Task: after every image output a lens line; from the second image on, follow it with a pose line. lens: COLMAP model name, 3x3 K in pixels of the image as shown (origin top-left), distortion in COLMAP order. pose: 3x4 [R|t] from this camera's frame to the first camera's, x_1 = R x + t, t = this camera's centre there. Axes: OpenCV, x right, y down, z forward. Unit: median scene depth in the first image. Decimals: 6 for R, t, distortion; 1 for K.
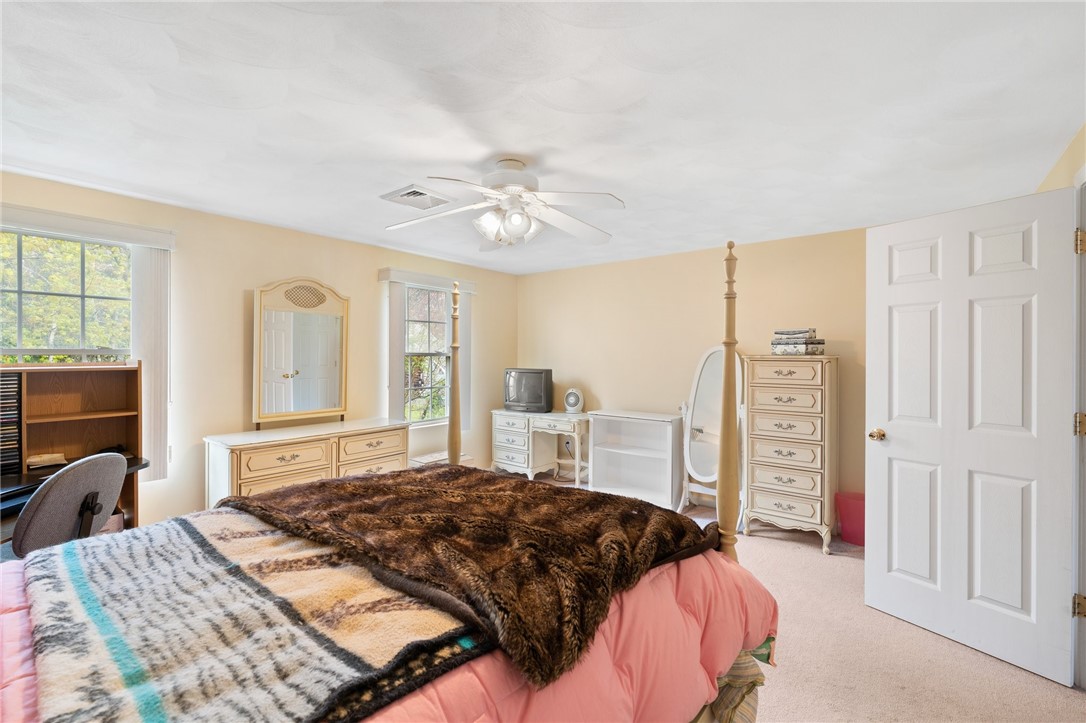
lens RADIAL K [[468.0, 0, 543.0], [0, 468.0, 361.5], [0, 0, 1]] dist [0.000064, 0.000199]
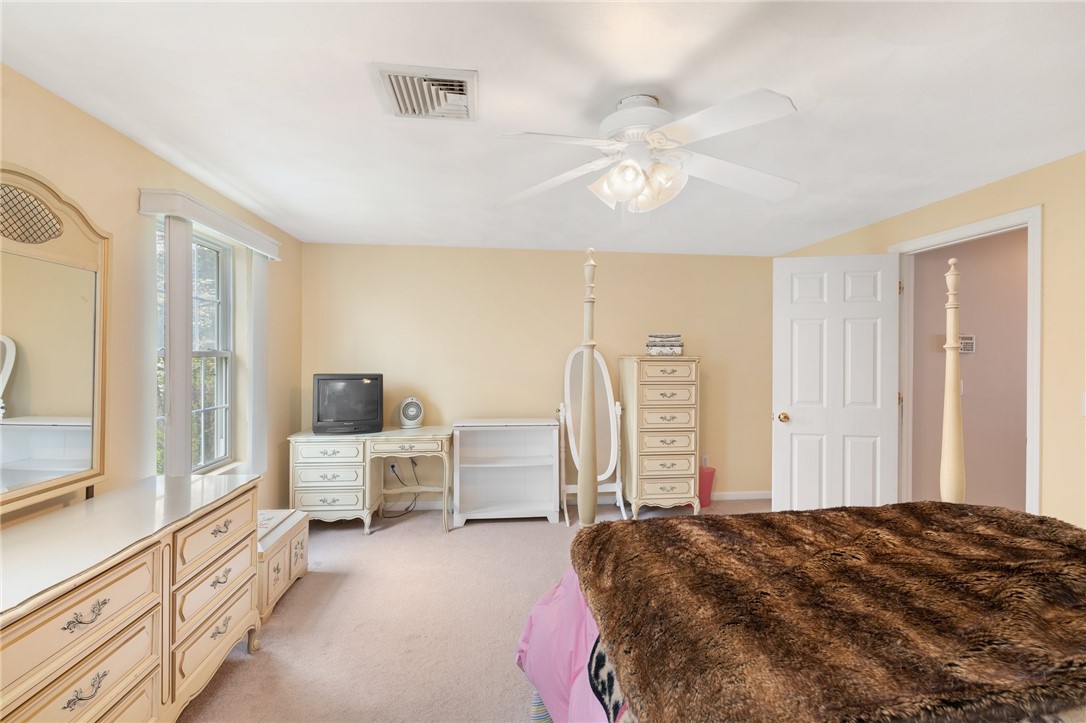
lens RADIAL K [[468.0, 0, 543.0], [0, 468.0, 361.5], [0, 0, 1]] dist [0.000064, 0.000199]
pose [[0.707219, -0.009757, 0.706927, -0.484893], [0.008519, 0.999950, 0.005278, -0.008057], [-0.706943, 0.002289, 0.707267, 0.391512]]
